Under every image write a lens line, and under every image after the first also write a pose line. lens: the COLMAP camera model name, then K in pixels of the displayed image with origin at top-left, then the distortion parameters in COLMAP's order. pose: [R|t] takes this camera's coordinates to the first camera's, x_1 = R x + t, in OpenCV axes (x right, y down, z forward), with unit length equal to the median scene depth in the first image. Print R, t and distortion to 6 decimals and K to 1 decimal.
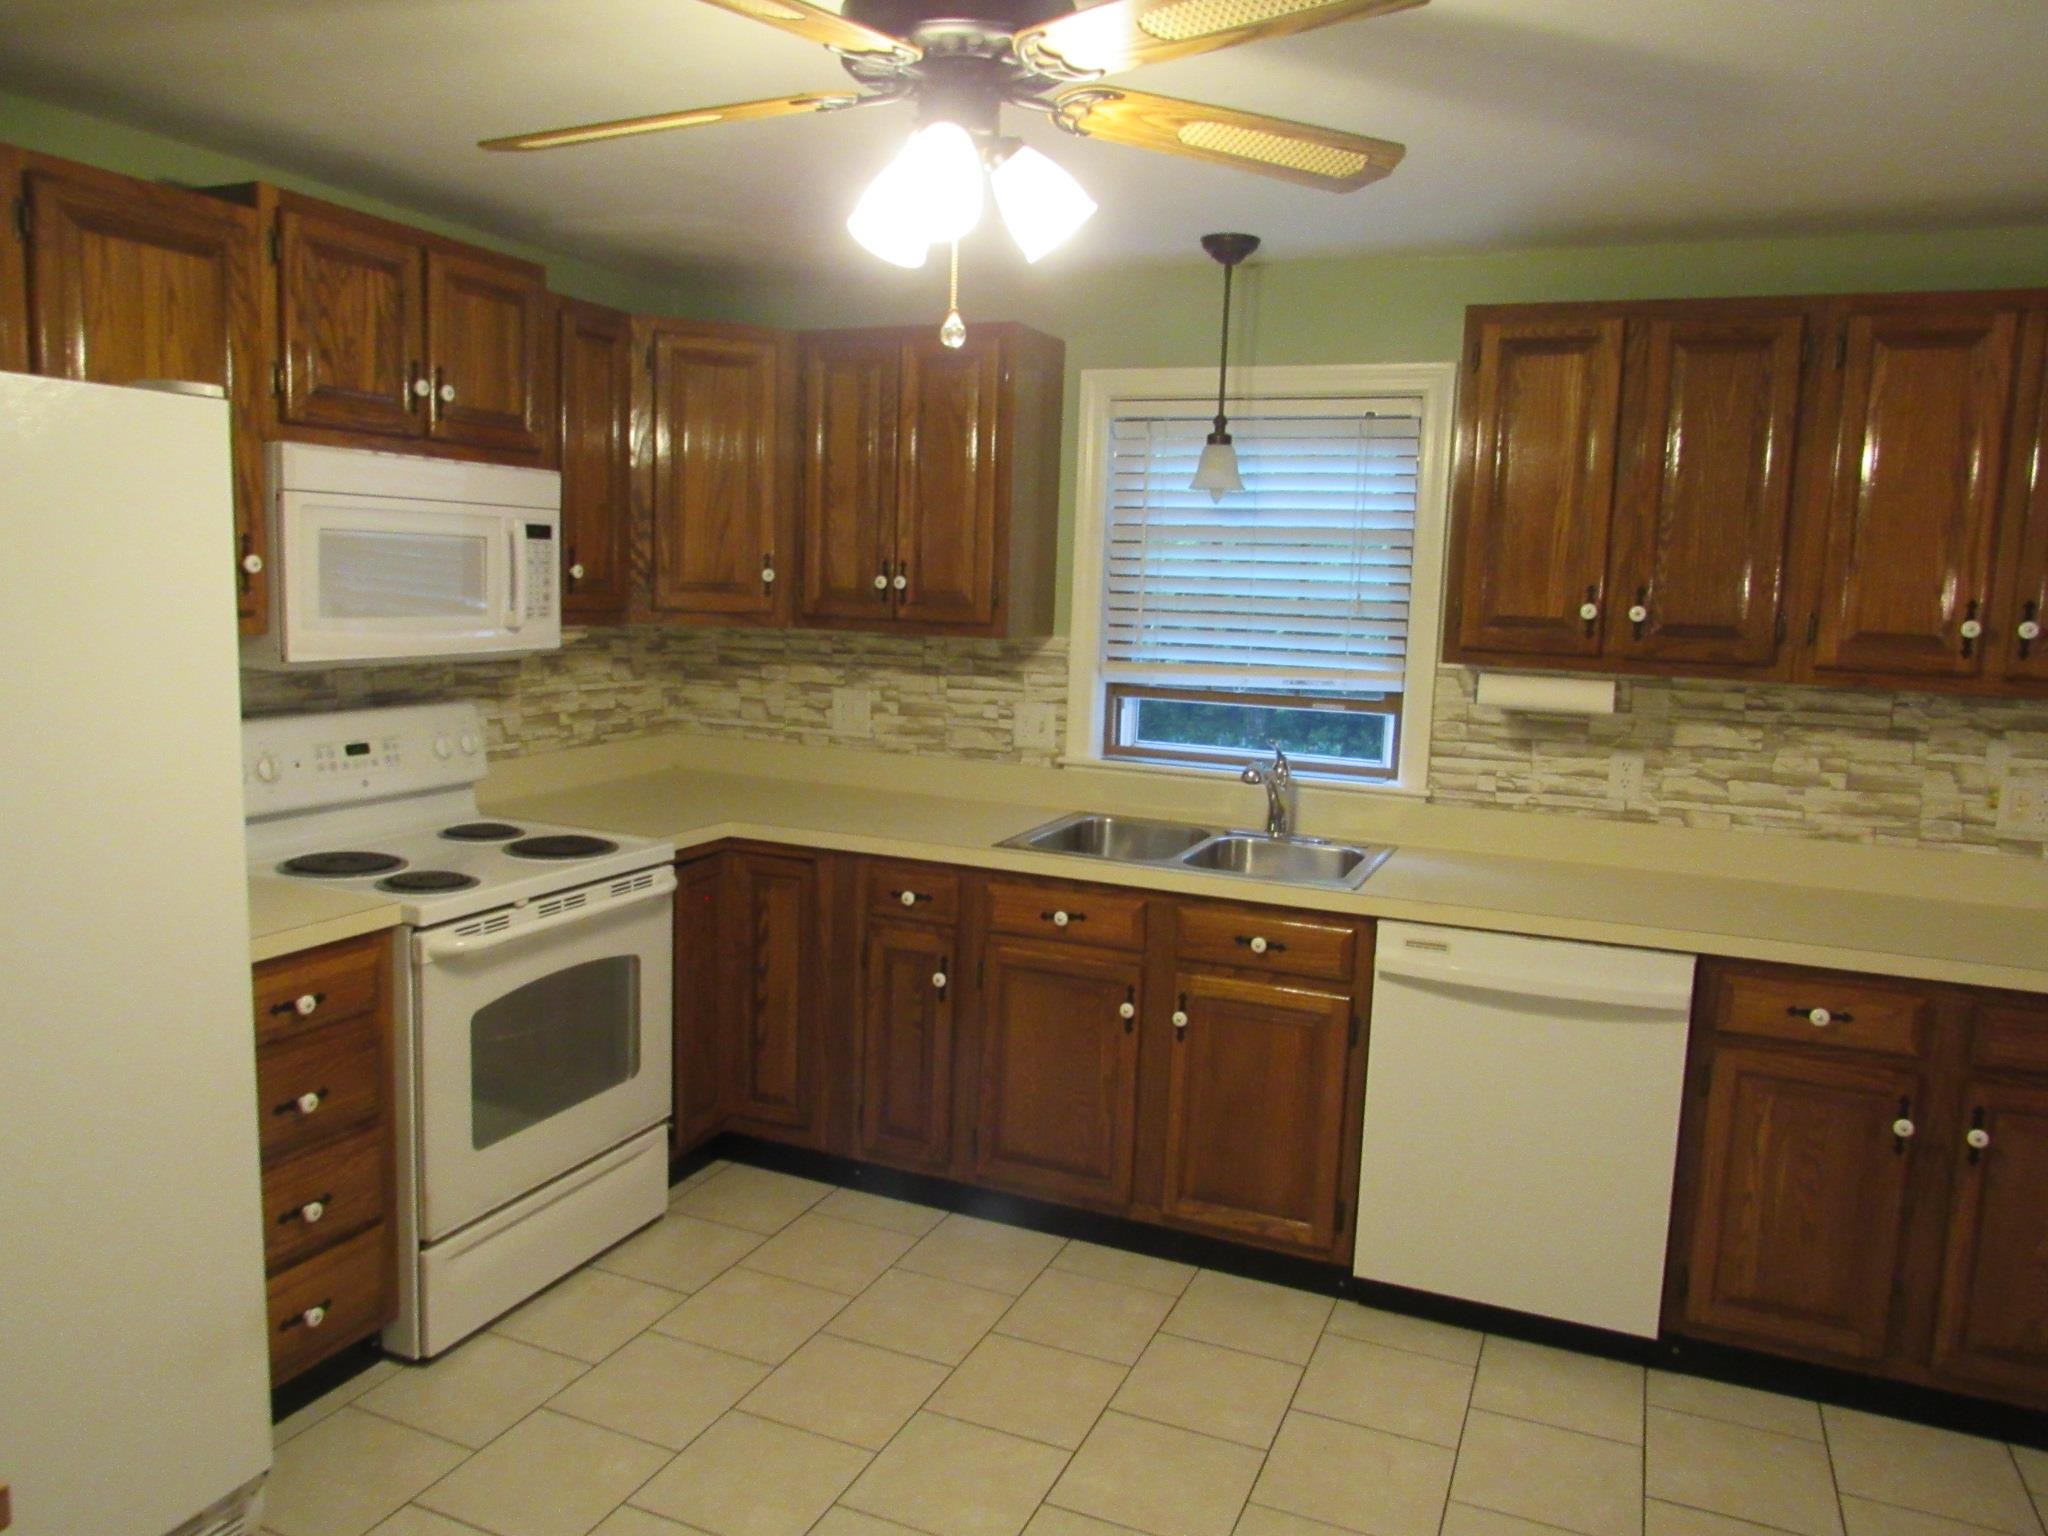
lens RADIAL K [[1475.6, 0, 1015.5], [0, 1475.6, 762.1], [0, 0, 1]] dist [-0.025469, -0.000413]
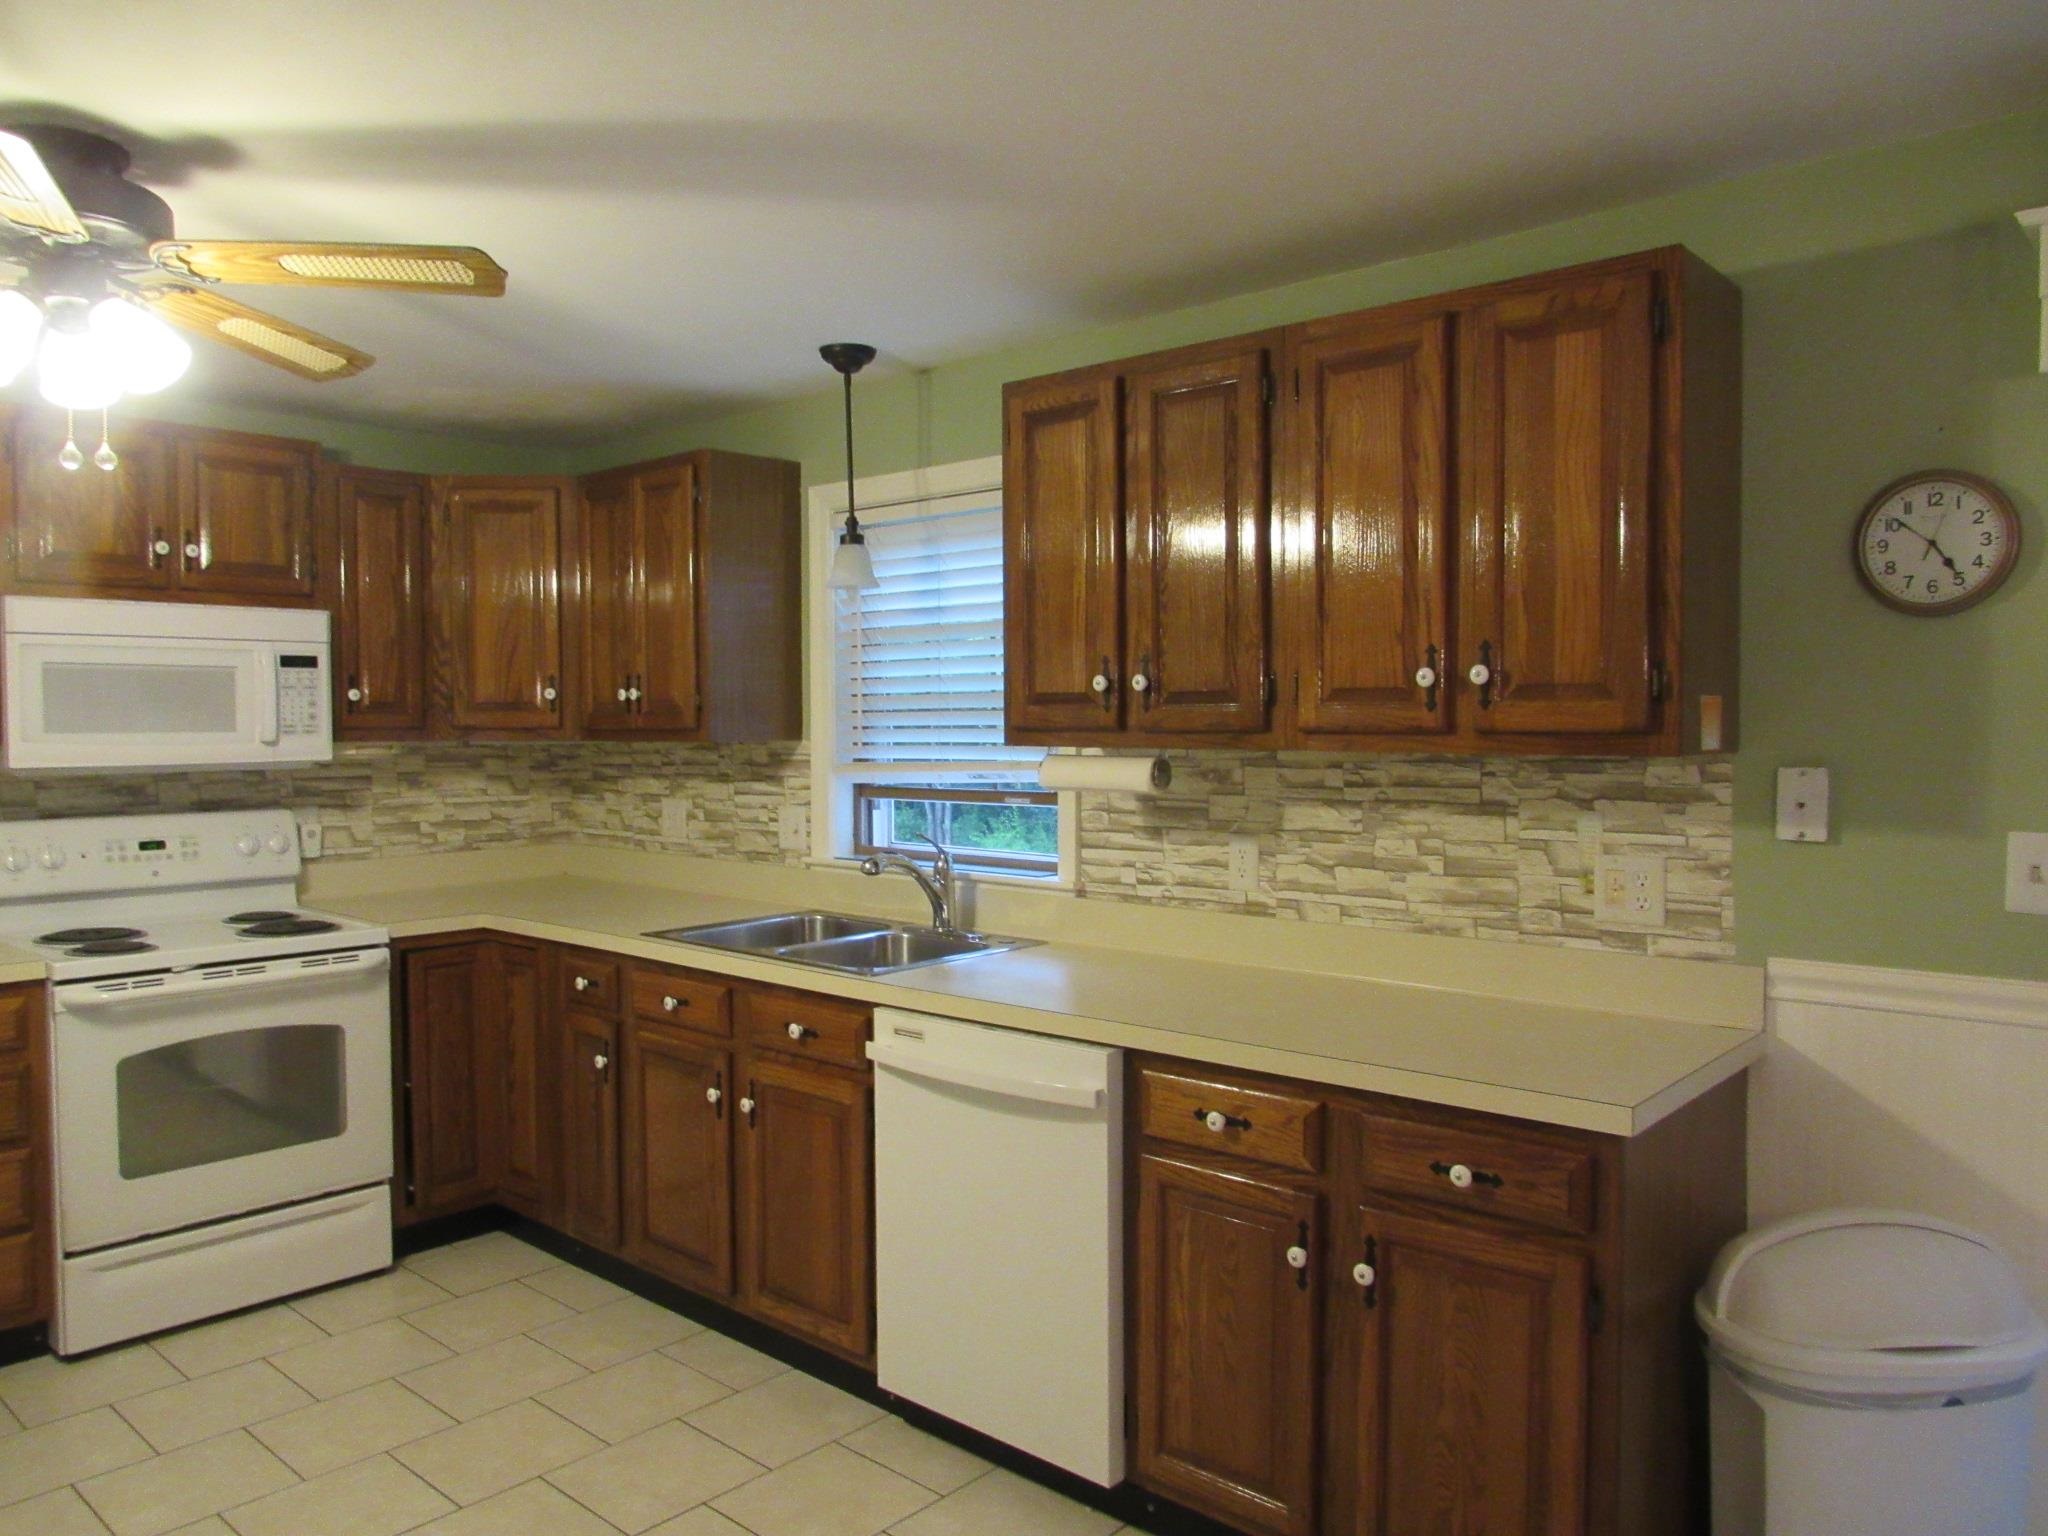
lens RADIAL K [[1475.6, 0, 1015.5], [0, 1475.6, 762.1], [0, 0, 1]] dist [-0.025469, -0.000413]
pose [[0.944927, -0.029439, -0.325954, 0.587052], [-0.004315, 0.994739, -0.102351, 0.040878], [0.327253, 0.098121, 0.939829, 0.087431]]
